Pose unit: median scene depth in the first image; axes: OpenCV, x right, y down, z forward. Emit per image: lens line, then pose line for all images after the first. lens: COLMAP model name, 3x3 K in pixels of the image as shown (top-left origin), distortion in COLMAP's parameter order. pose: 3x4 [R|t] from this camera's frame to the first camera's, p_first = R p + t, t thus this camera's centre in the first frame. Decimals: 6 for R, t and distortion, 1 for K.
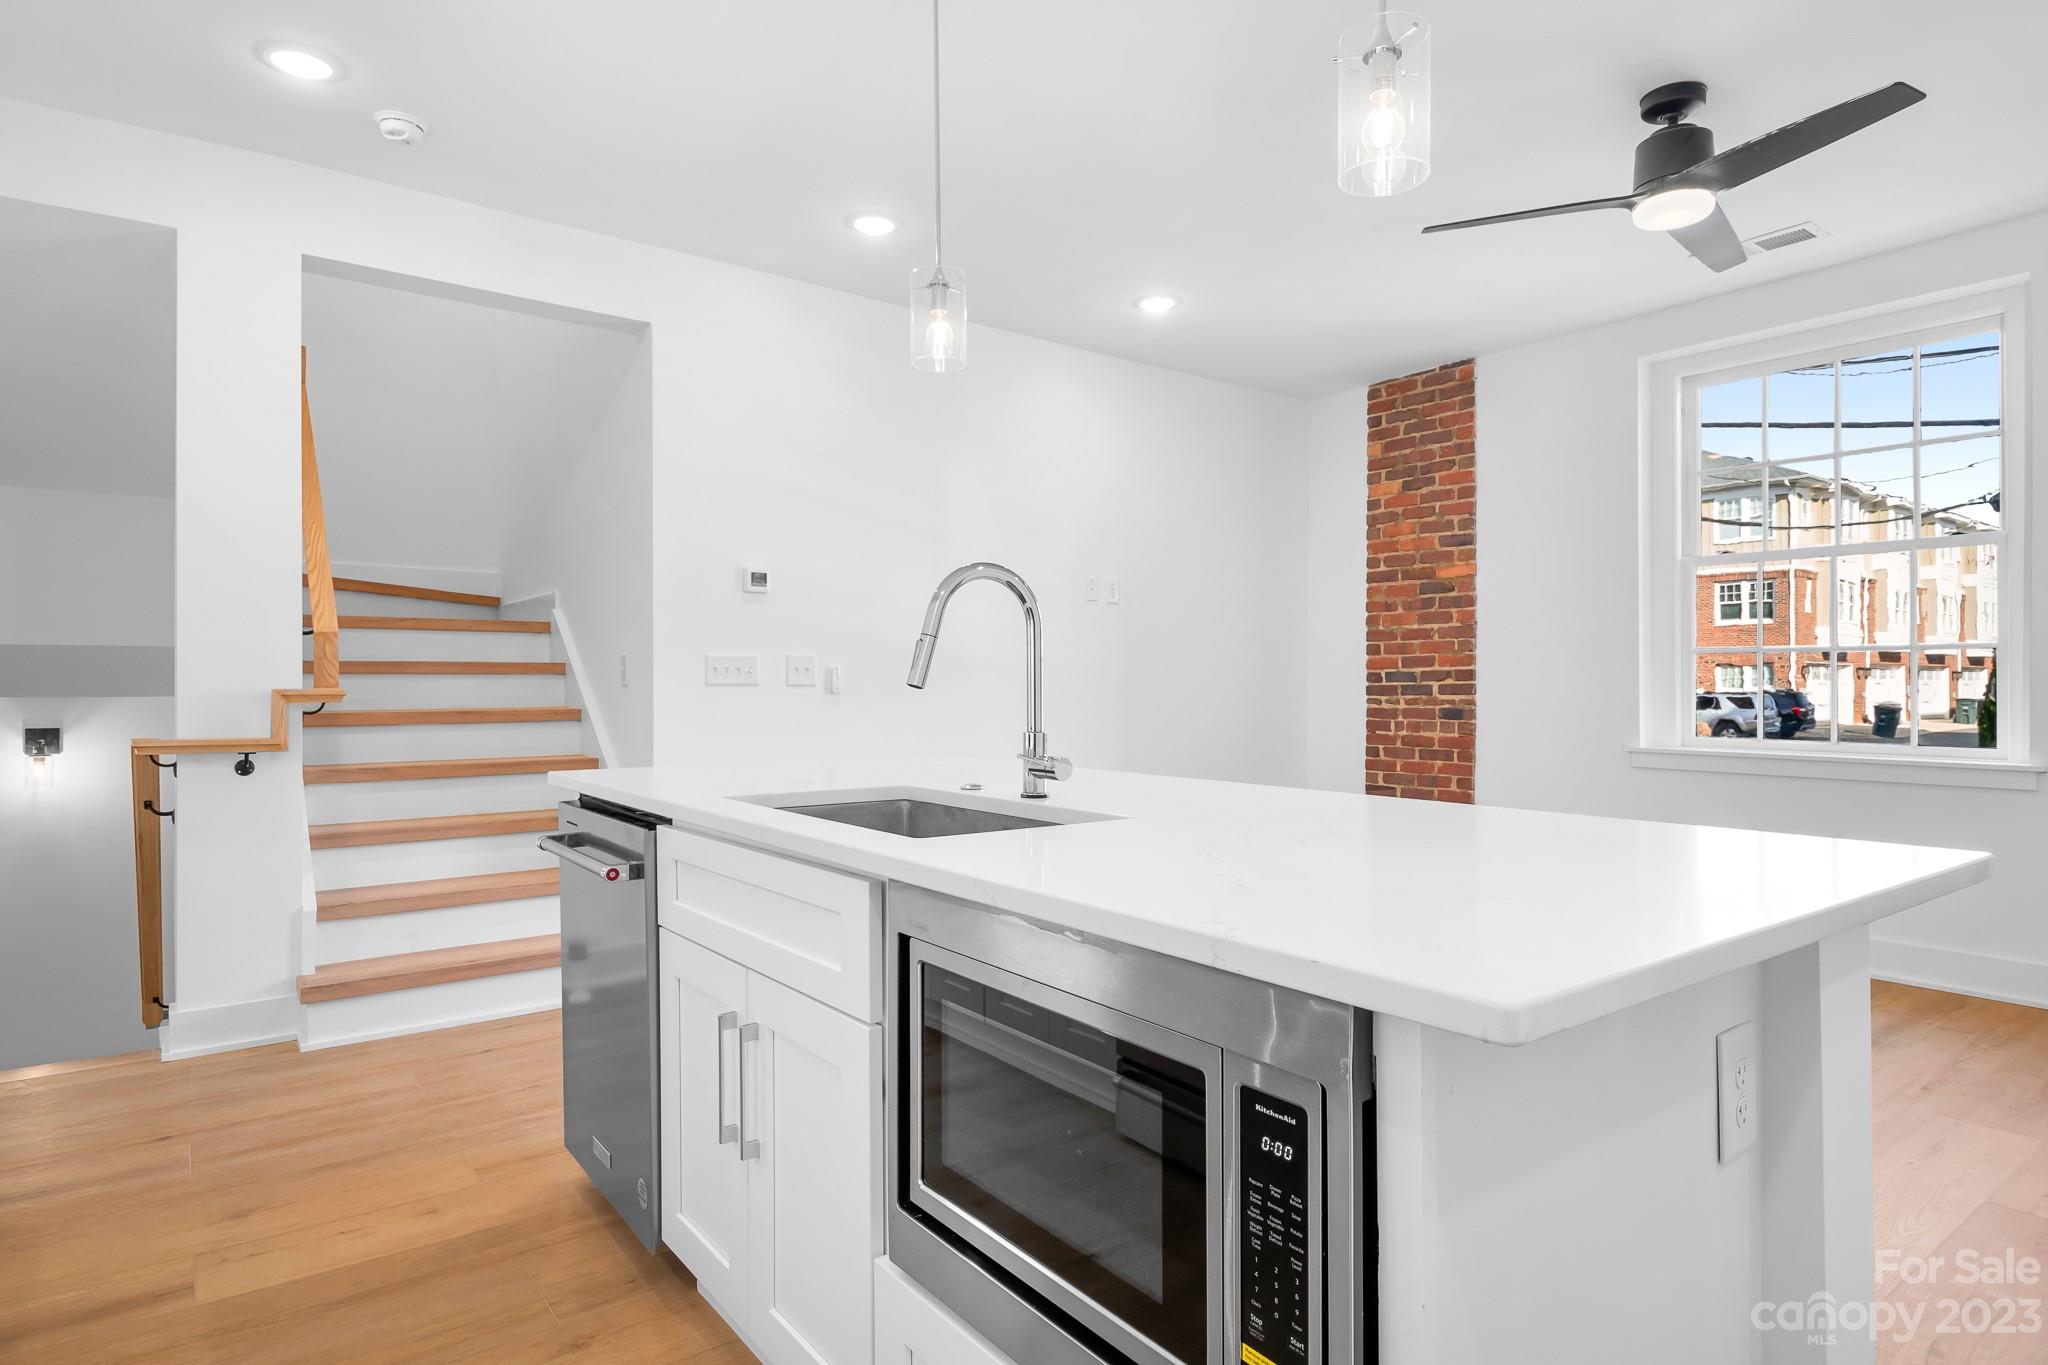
lens RADIAL K [[1124.9, 0, 1033.1], [0, 1124.9, 683.2], [0, 0, 1]] dist [-0.001789, -0.000789]
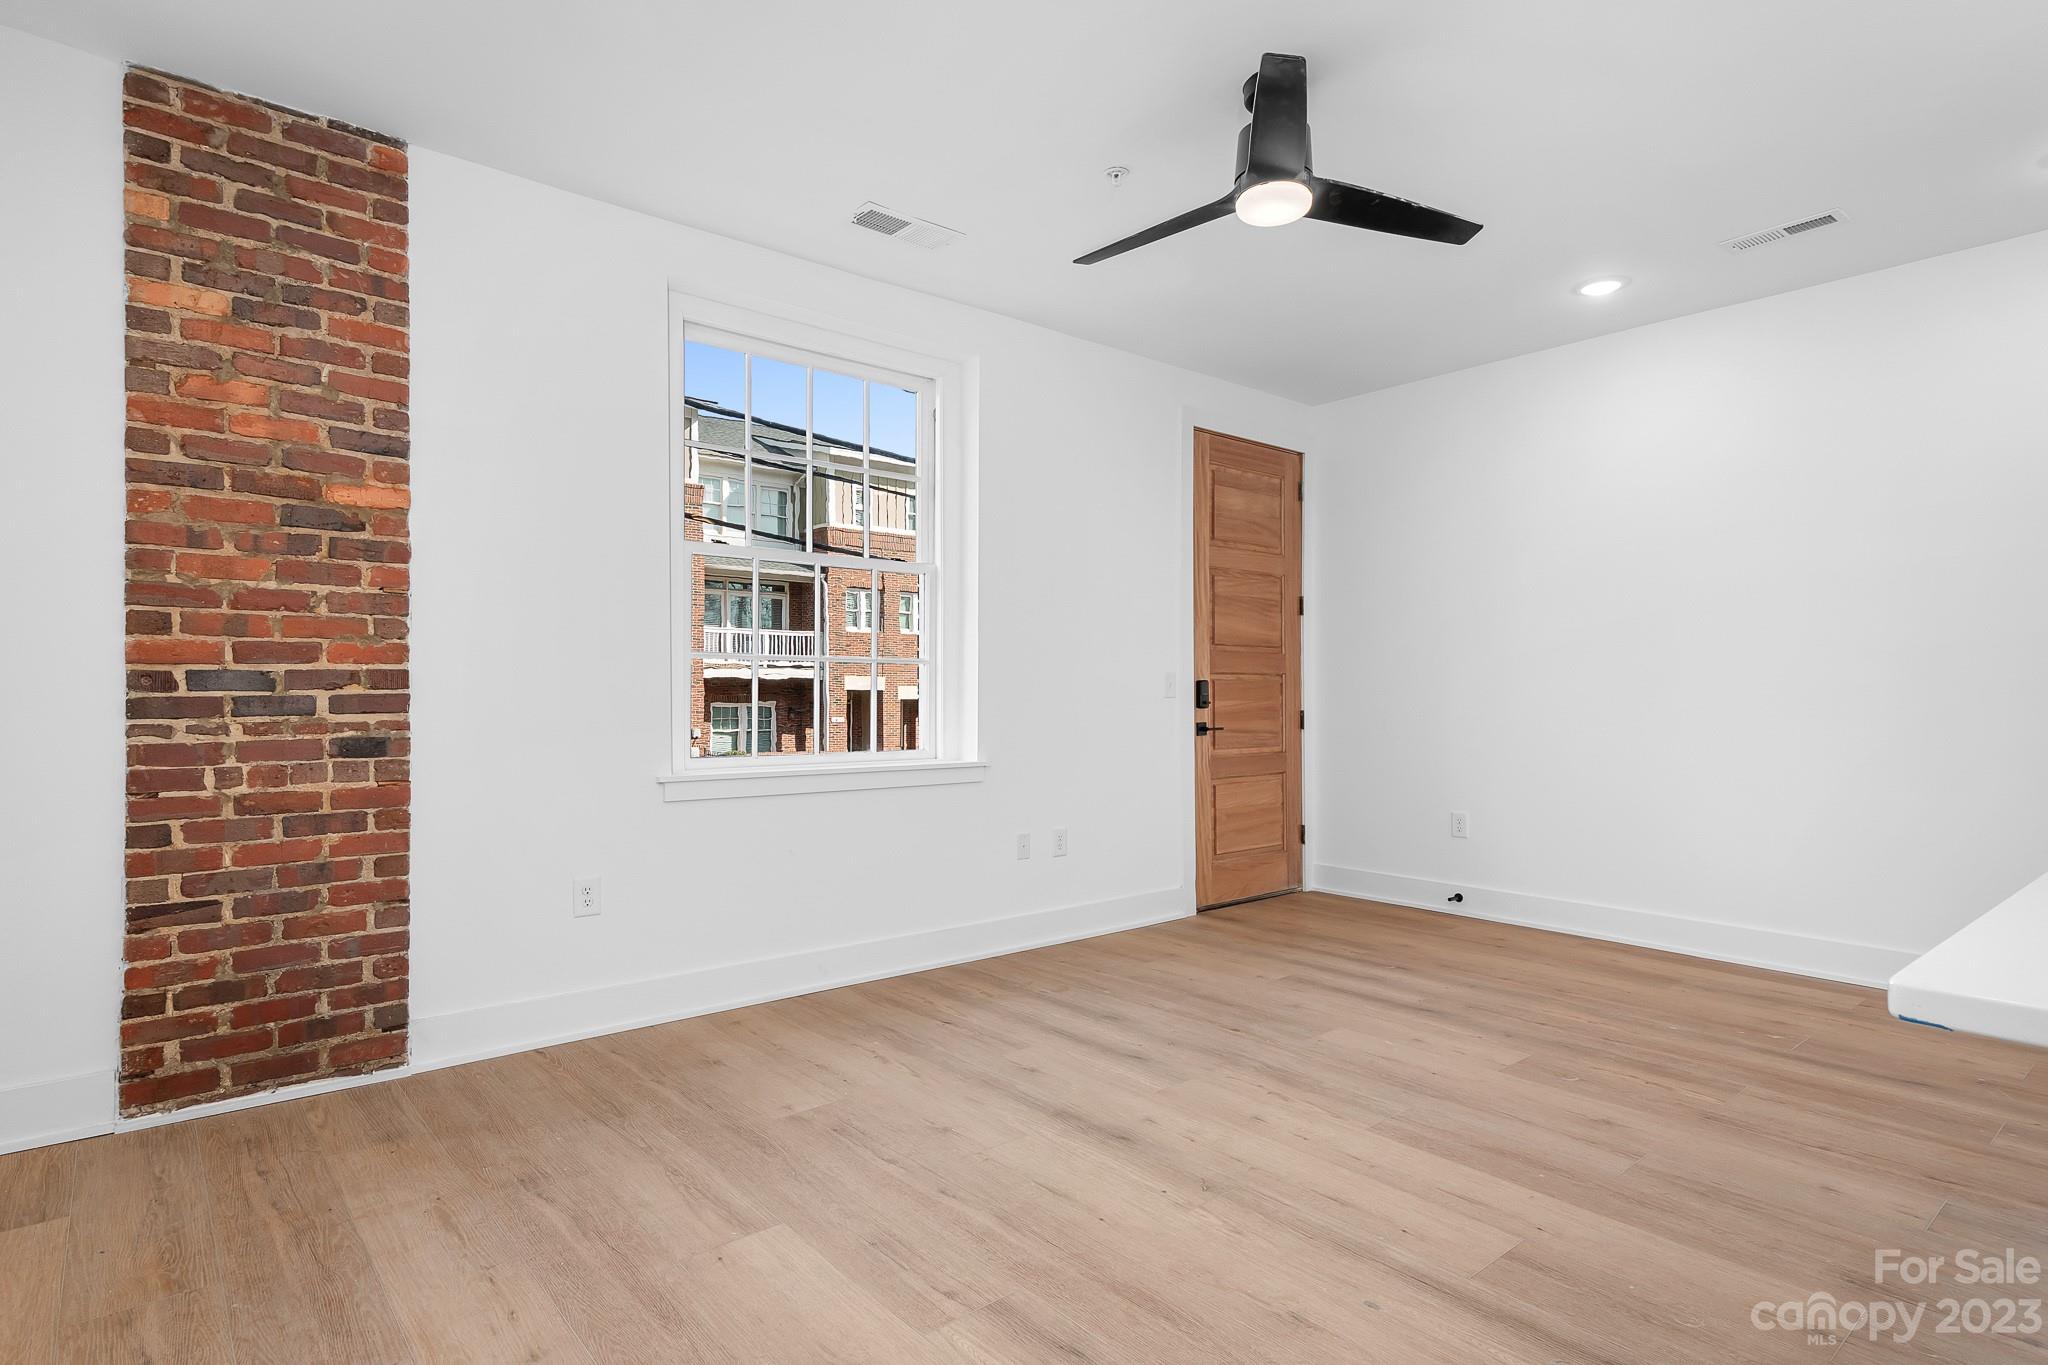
lens RADIAL K [[1053.5, 0, 1024.5], [0, 1053.5, 688.9], [0, 0, 1]] dist [0.002617, 0.000091]
pose [[-0.049771, 0.001324, 0.998760, -0.175654], [-0.000733, 0.999999, -0.001362, -0.001569], [-0.998760, -0.000800, -0.049770, 0.697167]]
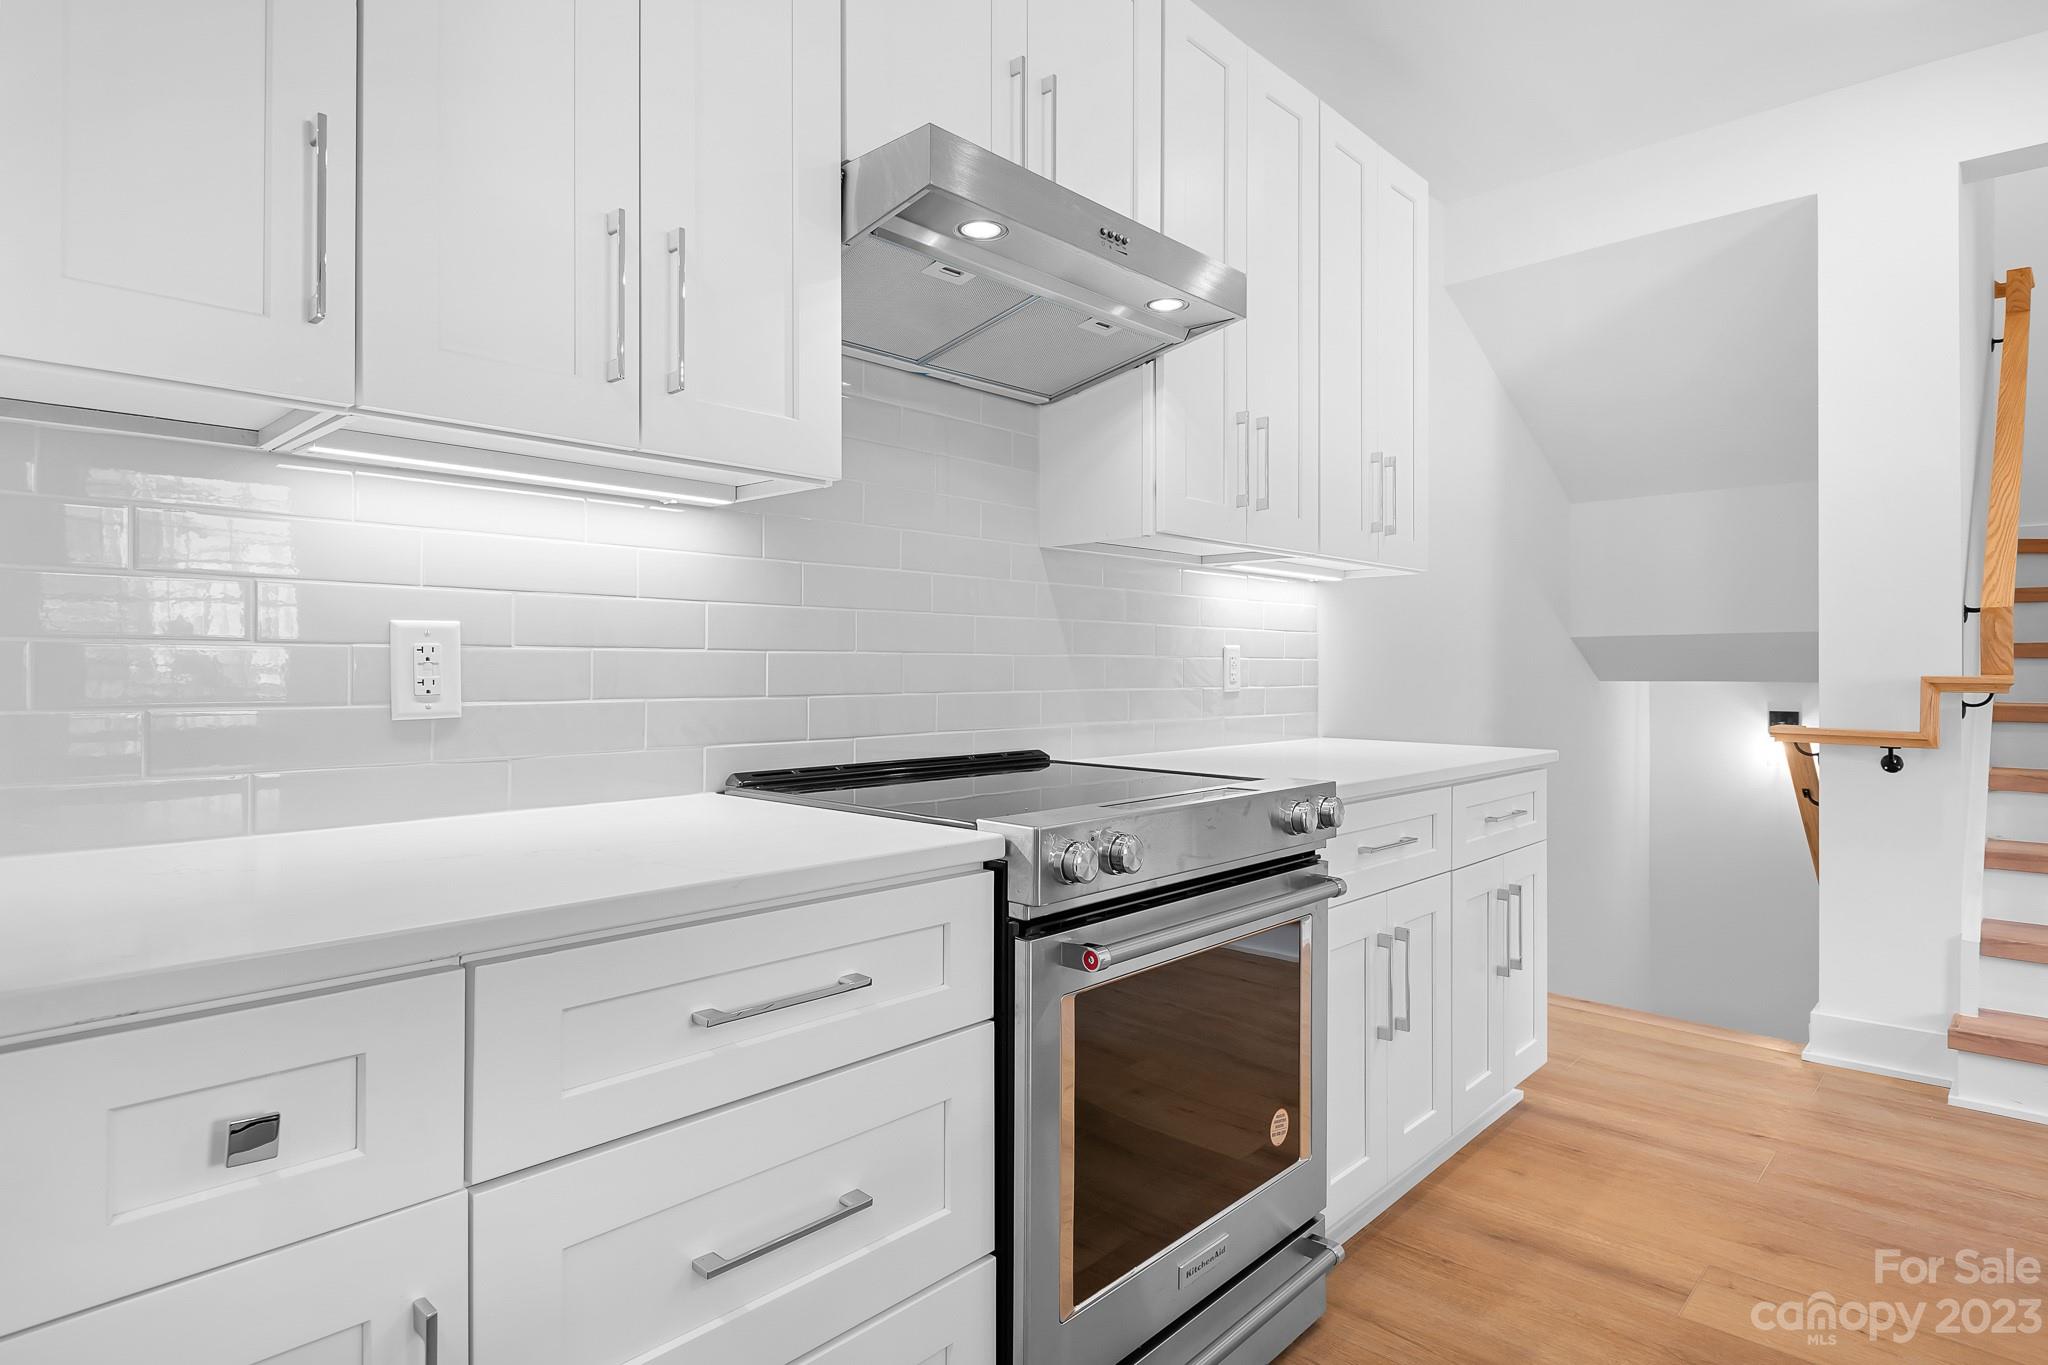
lens RADIAL K [[1124.9, 0, 1029.9], [0, 1124.9, 667.7], [0, 0, 1]] dist [-0.001789, -0.000789]
pose [[0.175766, 0.001605, -0.984431, 0.037465], [-0.003951, 0.999992, 0.000925, 0.000317], [0.984424, 0.003727, 0.175771, 0.102671]]
